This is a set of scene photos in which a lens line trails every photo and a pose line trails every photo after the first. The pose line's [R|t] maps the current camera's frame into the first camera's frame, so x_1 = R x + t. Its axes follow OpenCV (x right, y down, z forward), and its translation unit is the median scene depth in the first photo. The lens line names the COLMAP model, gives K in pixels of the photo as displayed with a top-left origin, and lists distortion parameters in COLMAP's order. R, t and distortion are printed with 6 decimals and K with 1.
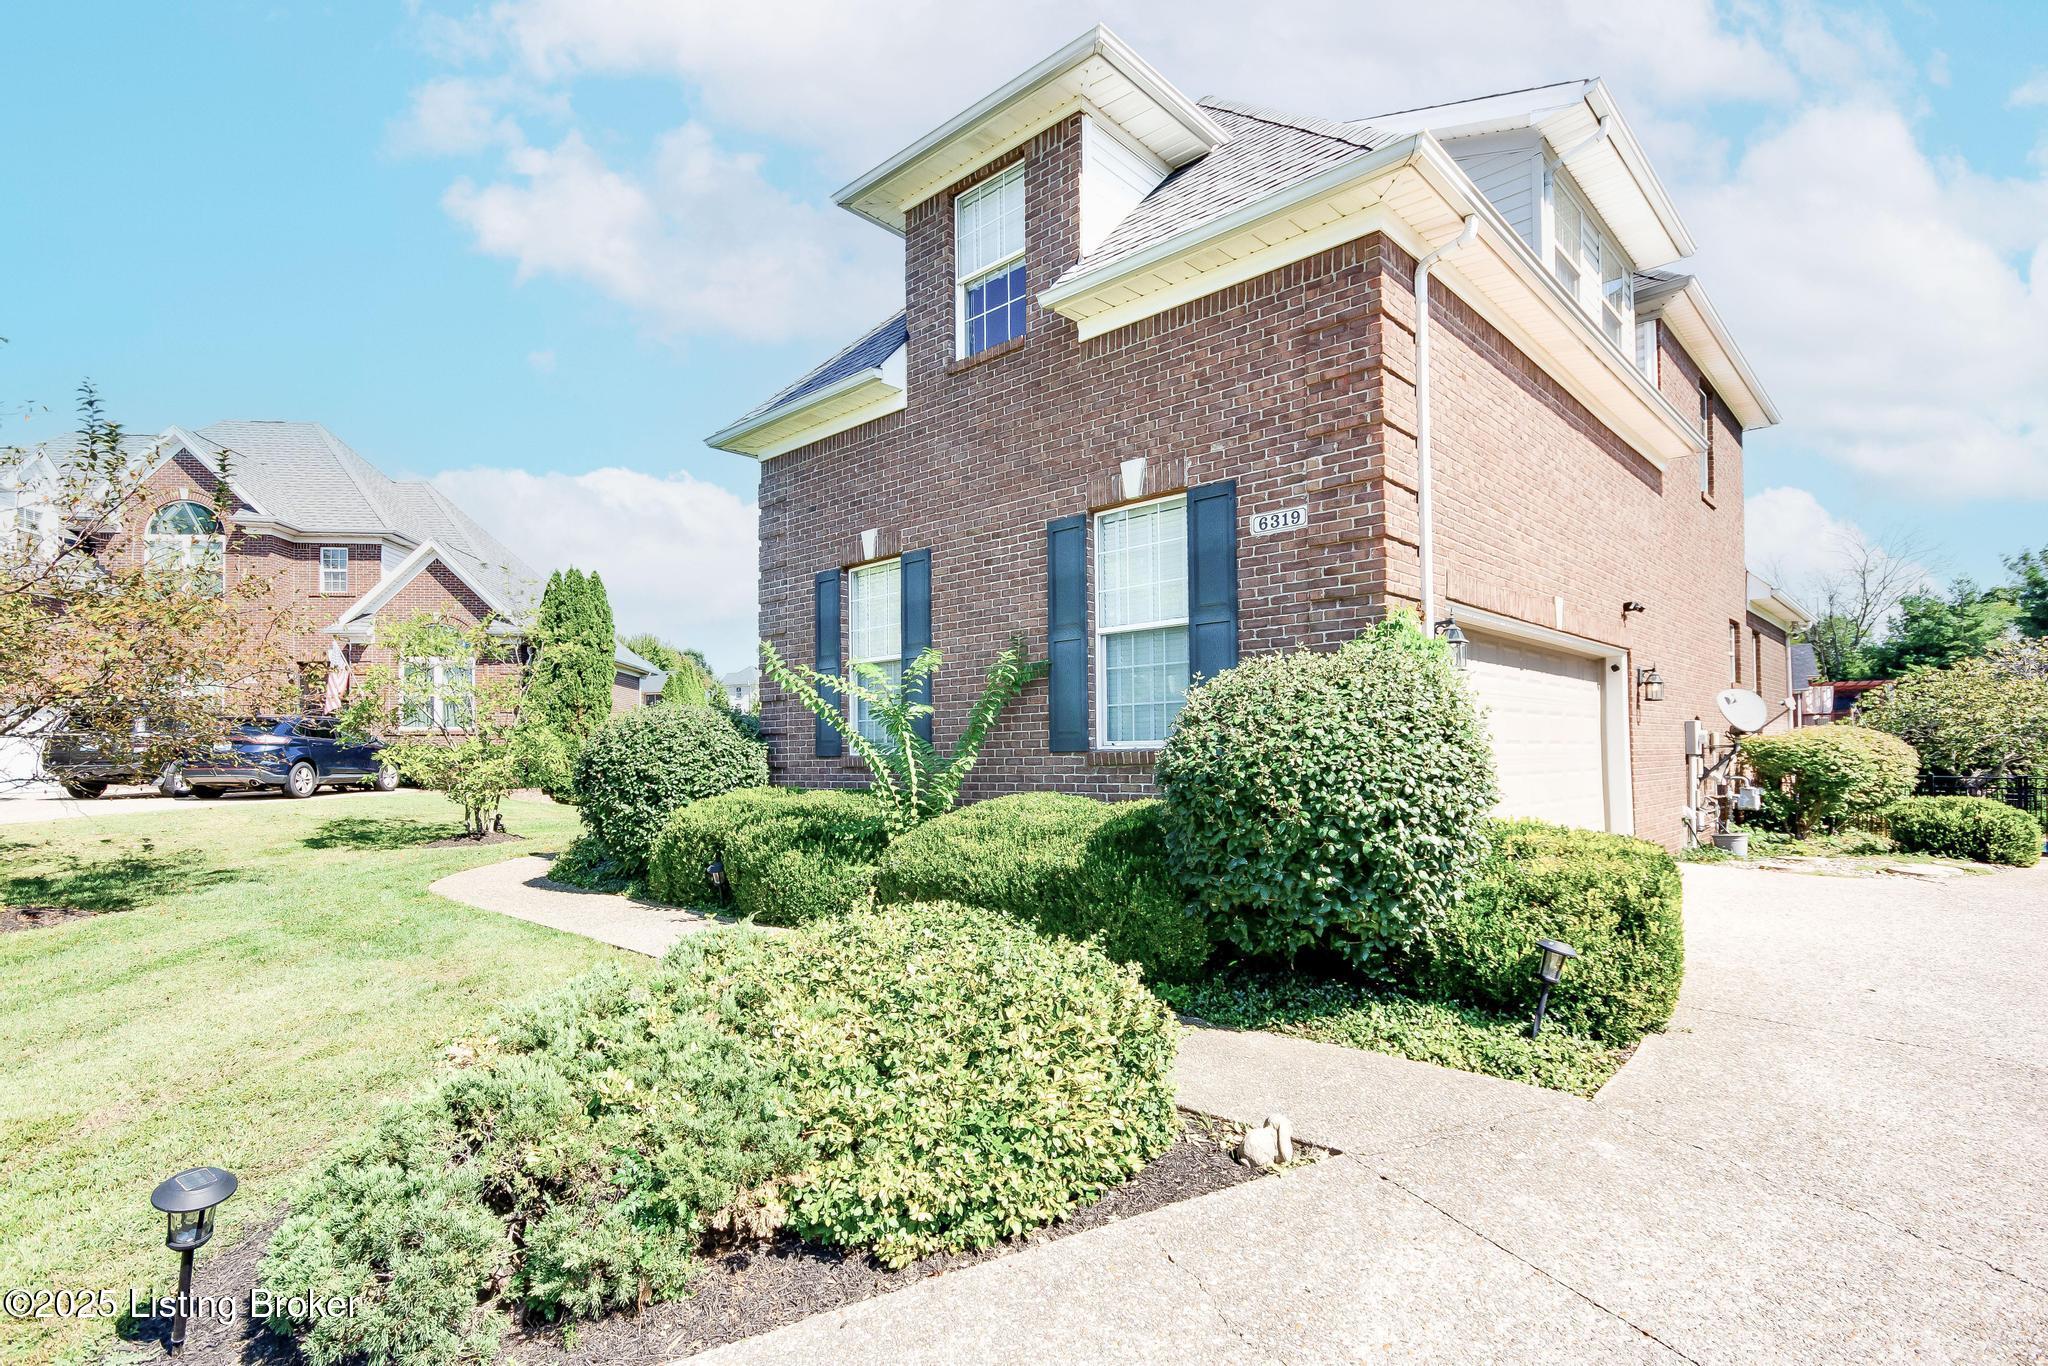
lens RADIAL K [[1009.4, 0, 1039.1], [0, 1009.4, 716.8], [0, 0, 1]] dist [0.002777, 0.000726]
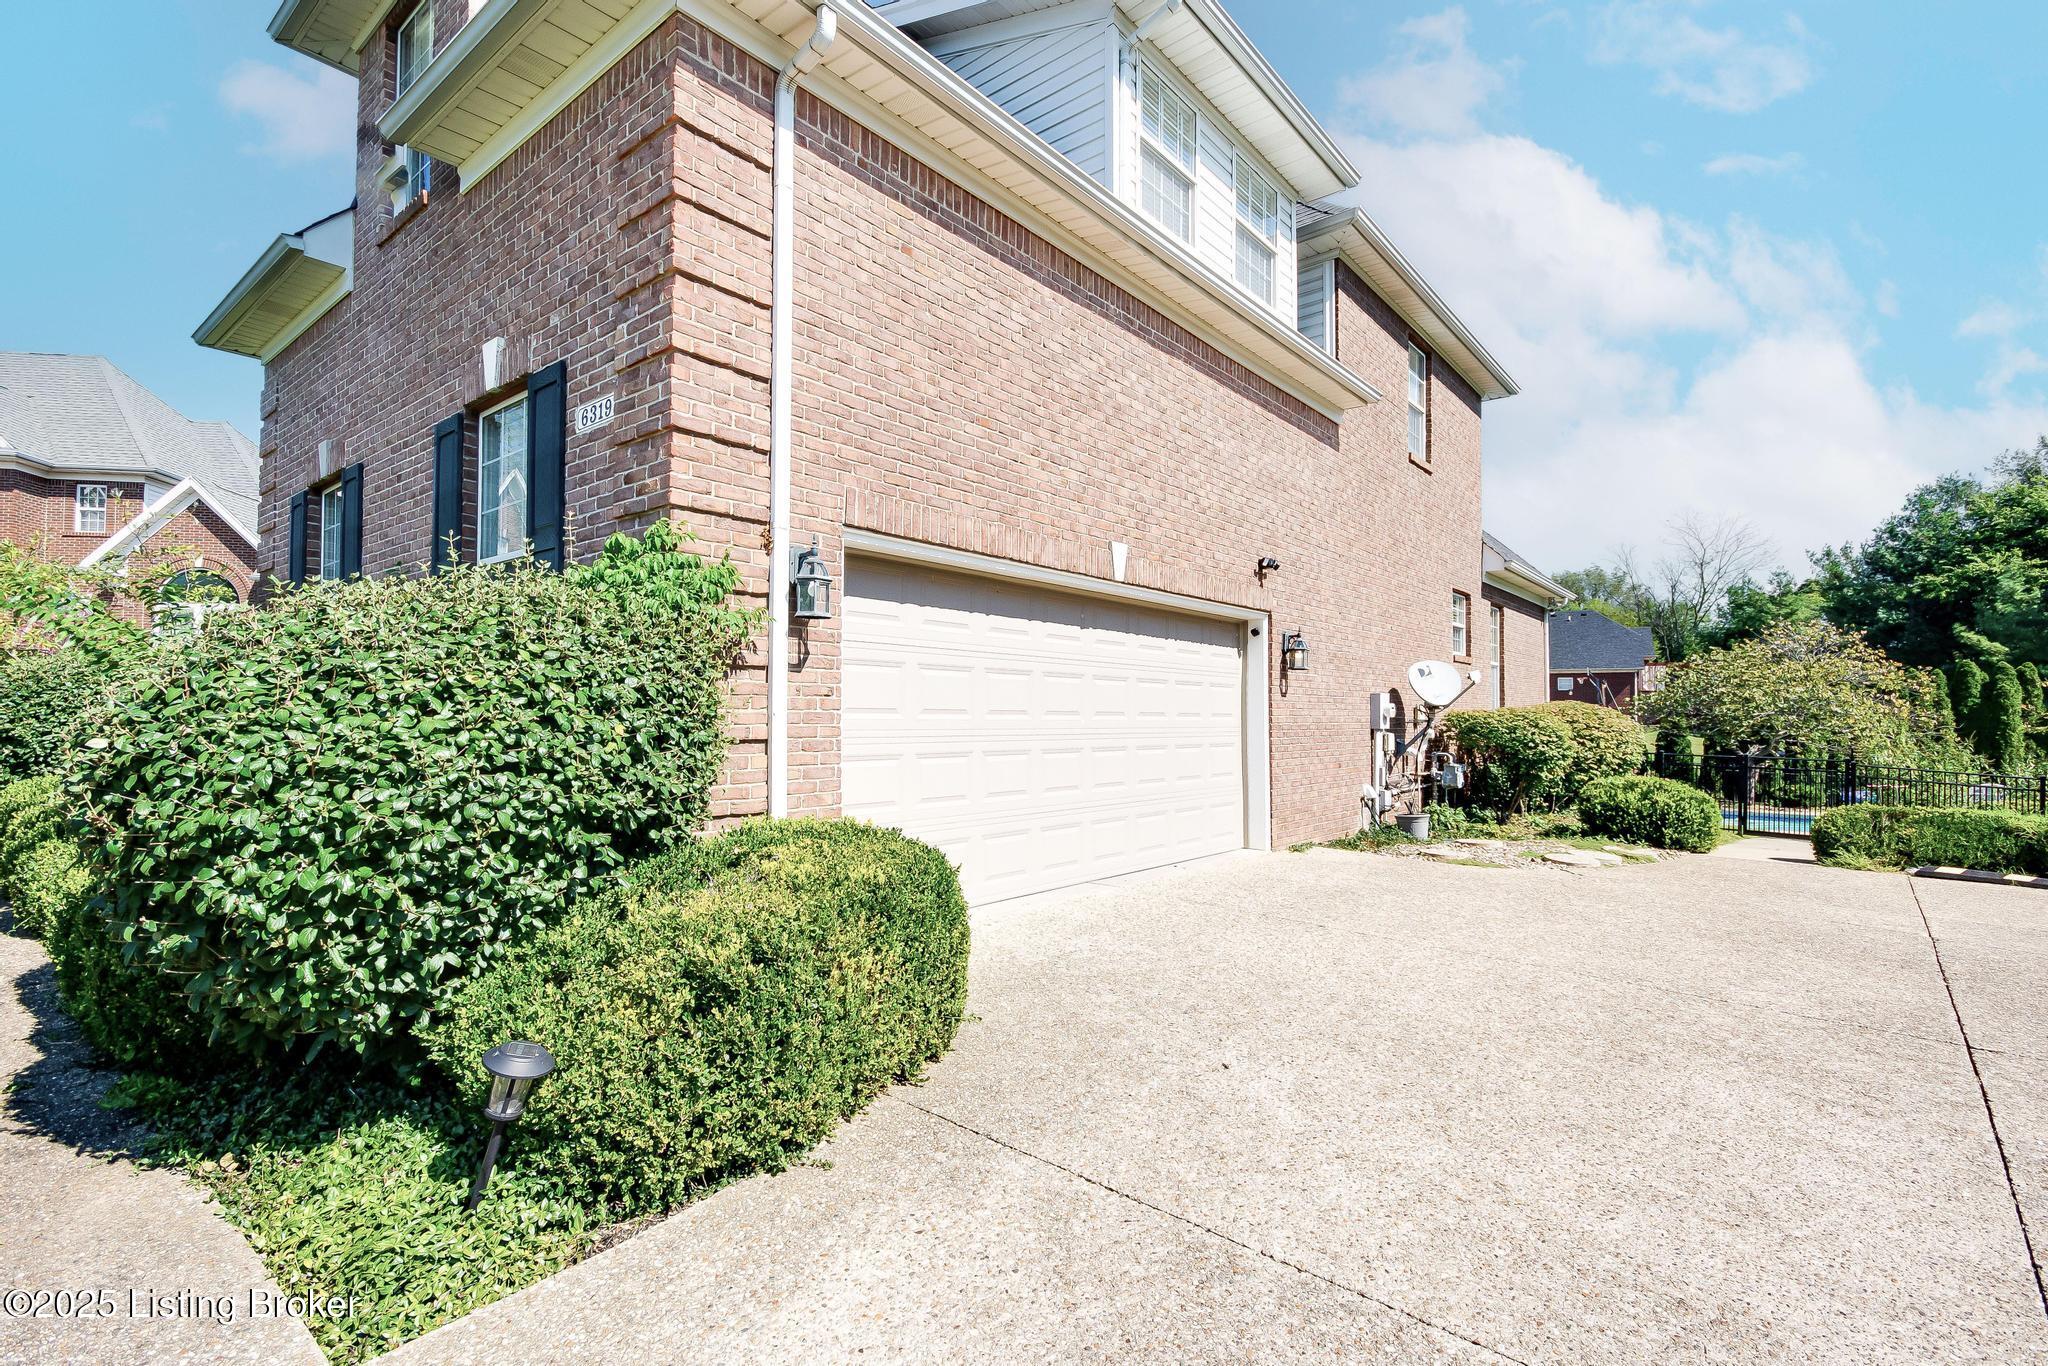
lens RADIAL K [[937.6, 0, 1037.8], [0, 937.6, 687.6], [0, 0, 1]] dist [0.011288, -0.000384]
pose [[0.997873, 0.017879, 0.062691, 0.395231], [-0.018240, 0.999820, 0.005198, 0.000159], [-0.062587, -0.006331, 0.998019, 0.210888]]
